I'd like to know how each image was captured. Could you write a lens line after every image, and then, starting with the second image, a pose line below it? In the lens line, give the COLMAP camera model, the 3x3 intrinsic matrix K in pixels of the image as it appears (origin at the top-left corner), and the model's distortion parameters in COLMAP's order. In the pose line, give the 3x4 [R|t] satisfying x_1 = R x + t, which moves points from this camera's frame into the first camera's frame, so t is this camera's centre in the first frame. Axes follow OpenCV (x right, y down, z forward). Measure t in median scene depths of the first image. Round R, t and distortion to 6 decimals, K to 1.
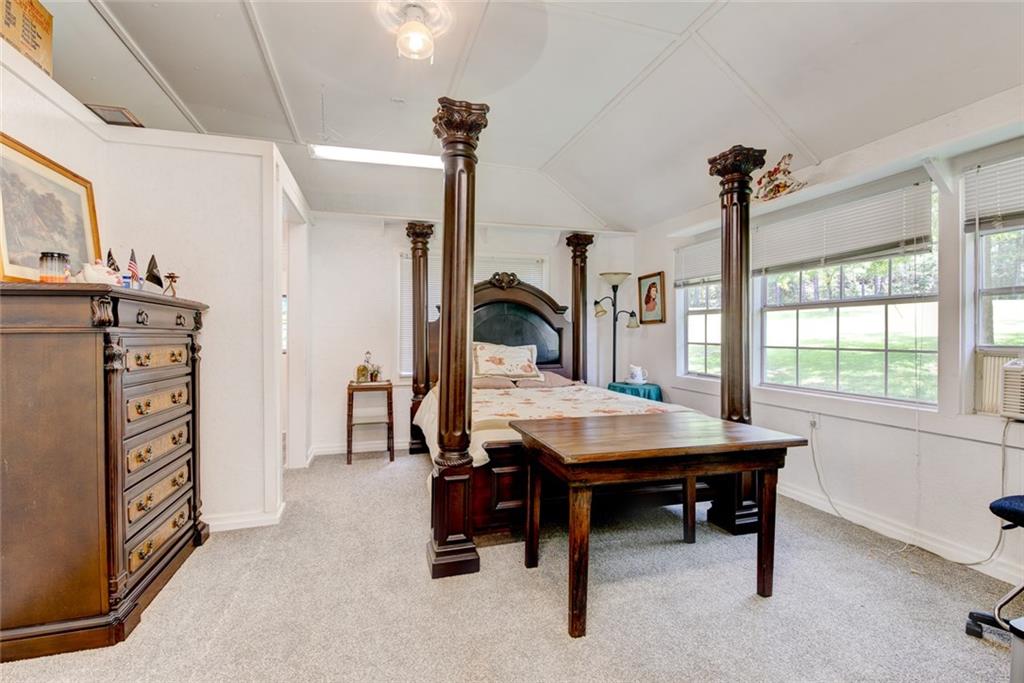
lens RADIAL K [[442.0, 0, 511.3], [0, 442.0, 336.5], [0, 0, 1]] dist [-0.003383, -0.000400]
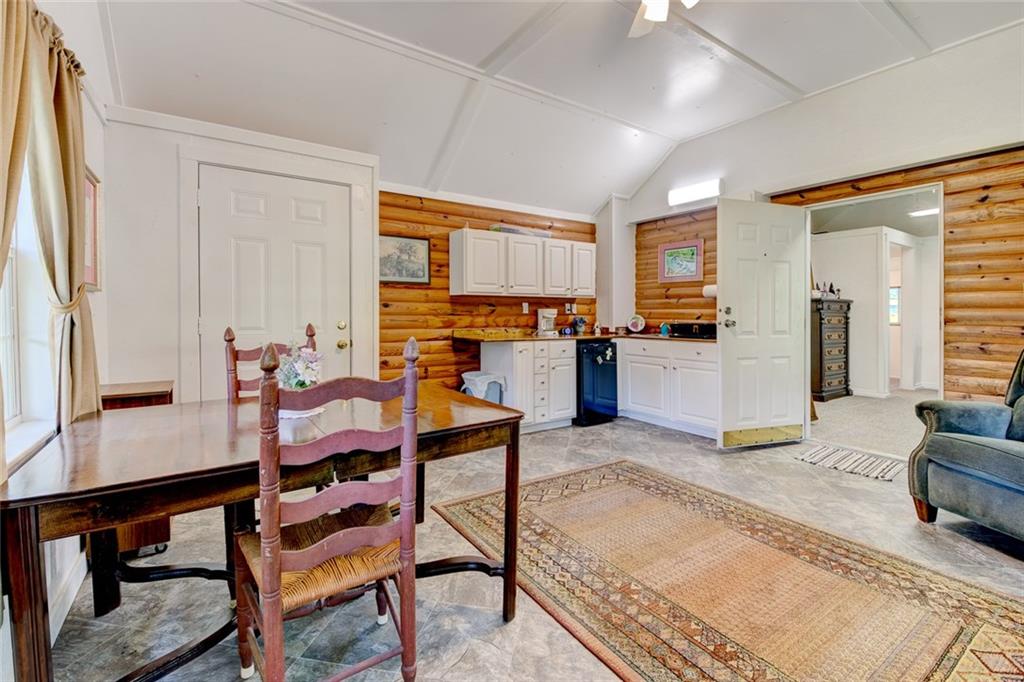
lens RADIAL K [[442.0, 0, 519.9], [0, 442.0, 313.2], [0, 0, 1]] dist [-0.003383, -0.000400]
pose [[0.294753, 0.002396, -0.955571, 1.160965], [-0.003409, 0.999993, 0.001456, 0.002271], [0.955567, 0.002829, 0.294759, -1.558829]]
